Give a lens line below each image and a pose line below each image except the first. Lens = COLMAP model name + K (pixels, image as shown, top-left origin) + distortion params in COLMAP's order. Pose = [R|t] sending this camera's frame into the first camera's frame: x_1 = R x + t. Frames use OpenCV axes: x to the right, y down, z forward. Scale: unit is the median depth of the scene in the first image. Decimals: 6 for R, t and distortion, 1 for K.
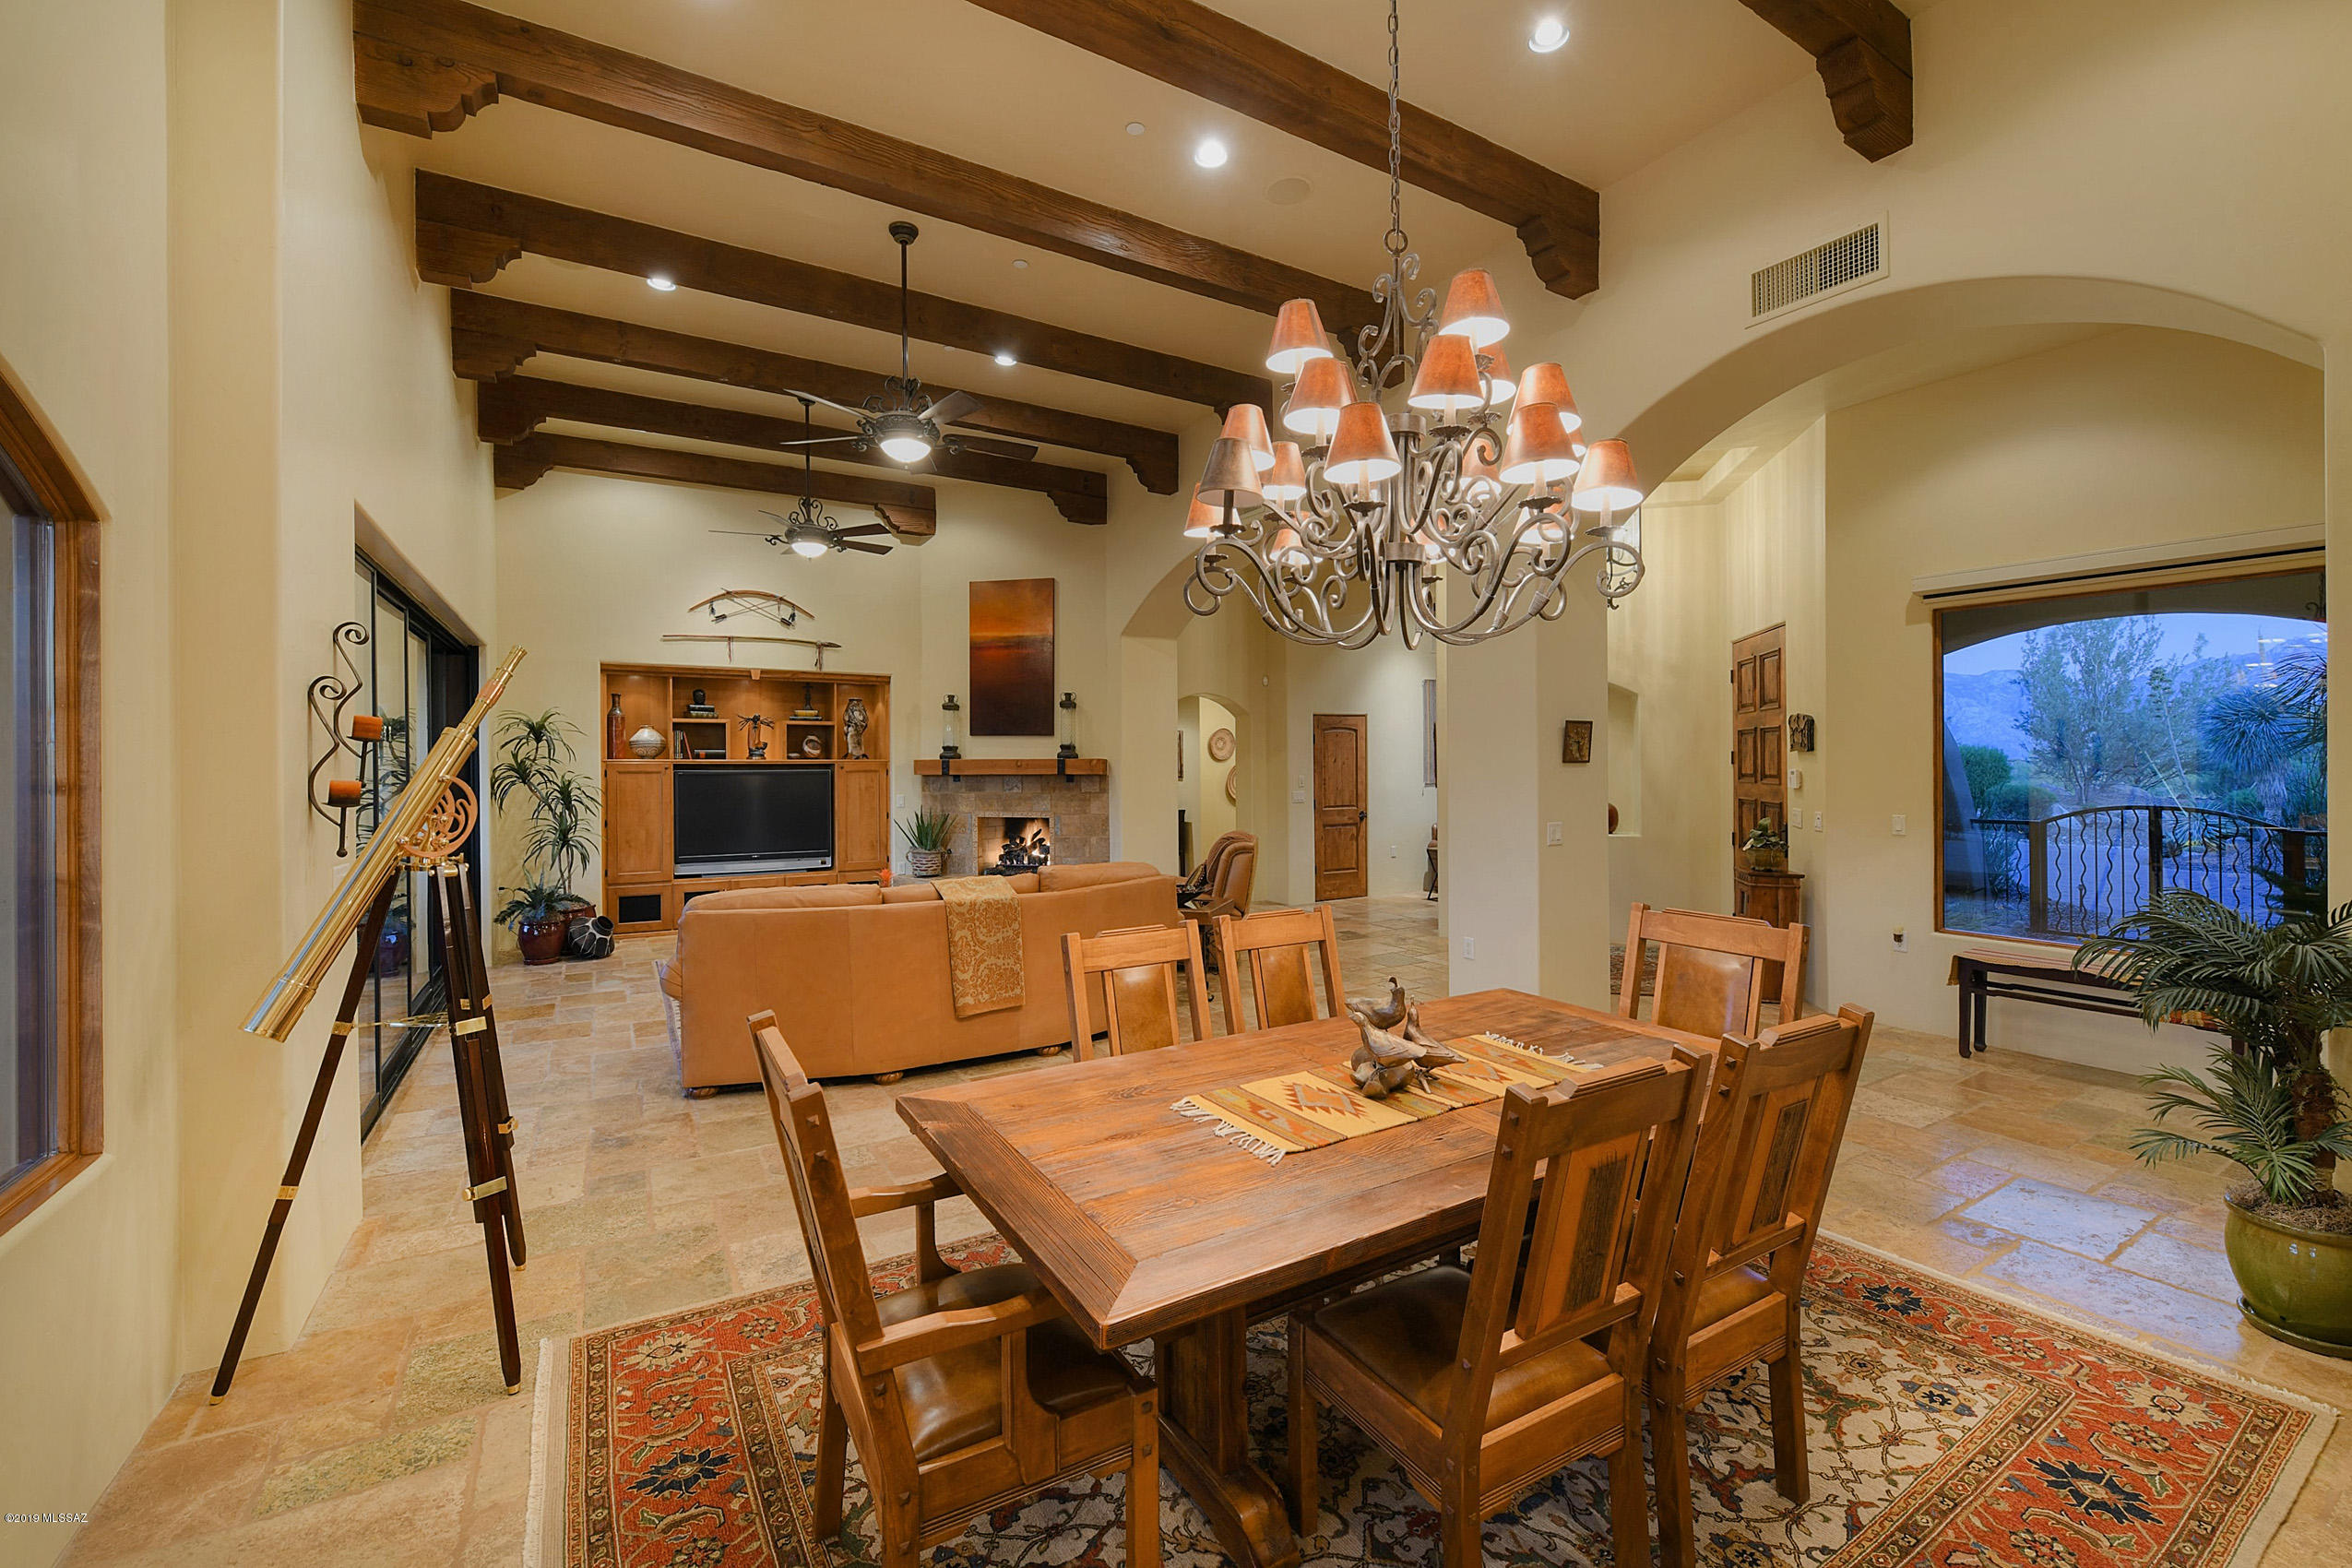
lens RADIAL K [[982.1, 0, 1178.6], [0, 982.1, 757.4], [0, 0, 1]] dist [-0.018211, -0.000326]
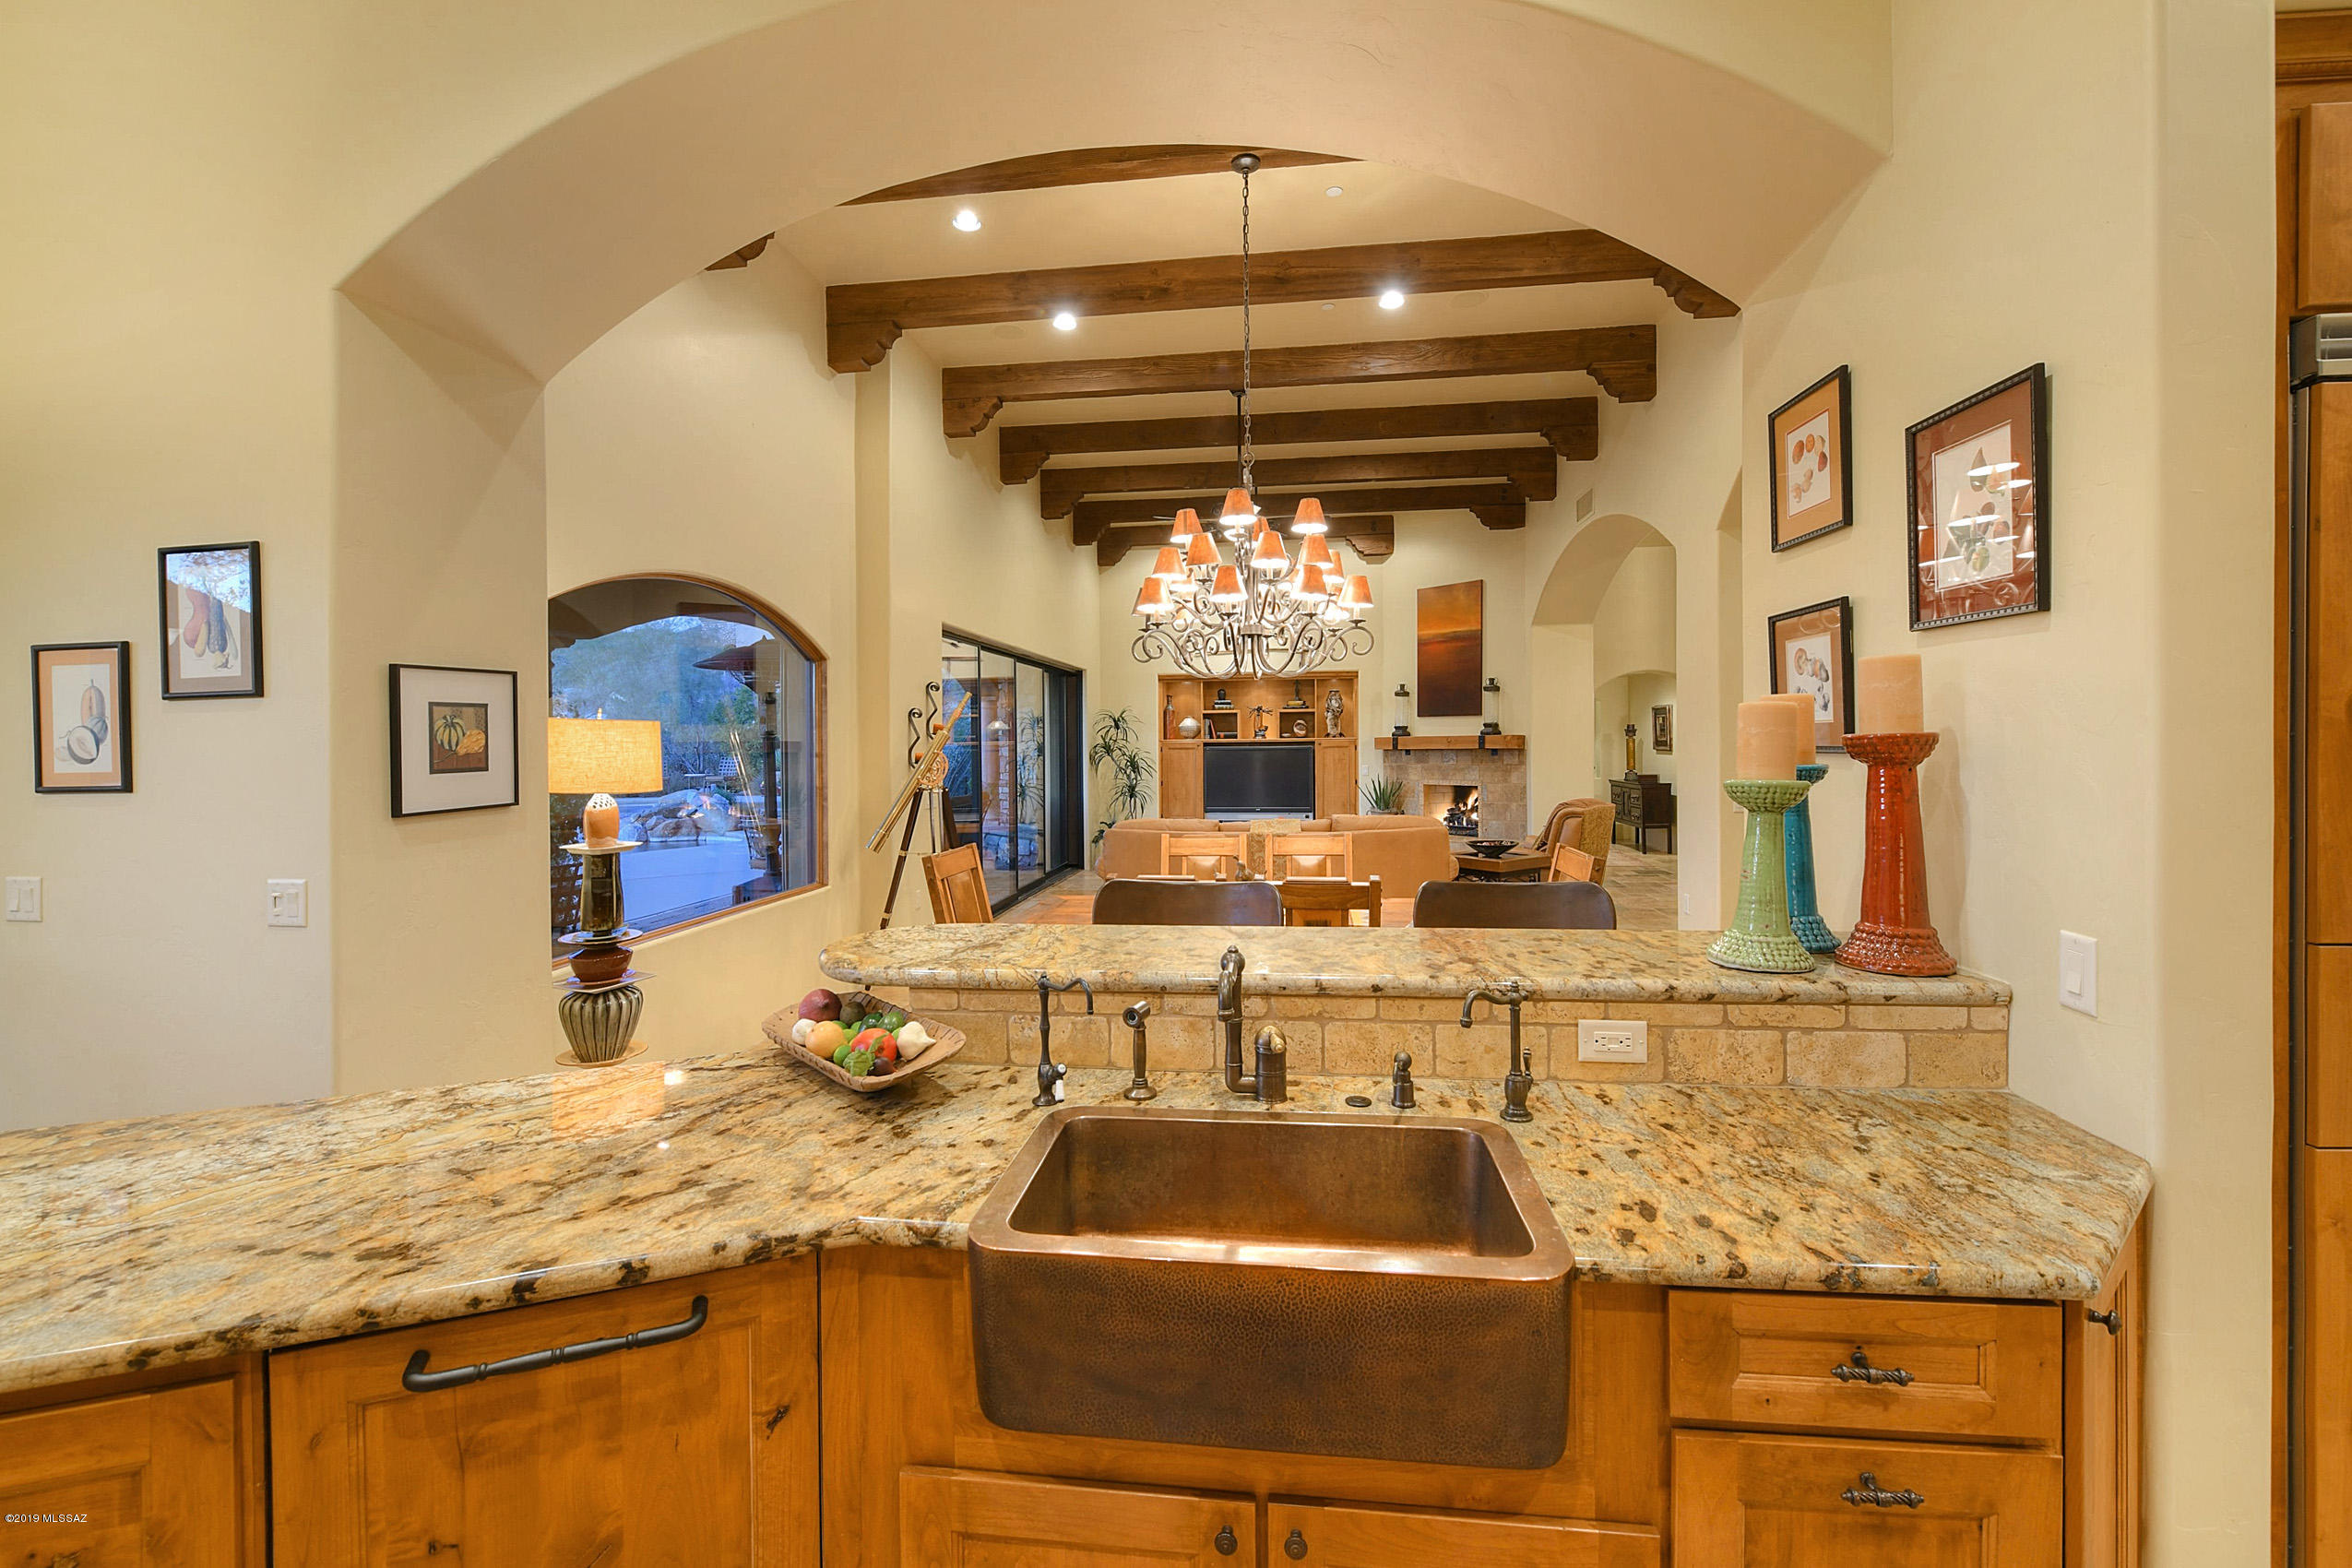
lens RADIAL K [[971.2, 0, 1177.4], [0, 971.2, 729.1], [0, 0, 1]] dist [-0.015737, -0.000601]
pose [[0.782340, -0.016475, -0.622633, 0.310012], [0.014584, 0.999861, -0.008132, -0.001771], [0.622680, -0.002719, 0.782472, -0.126289]]
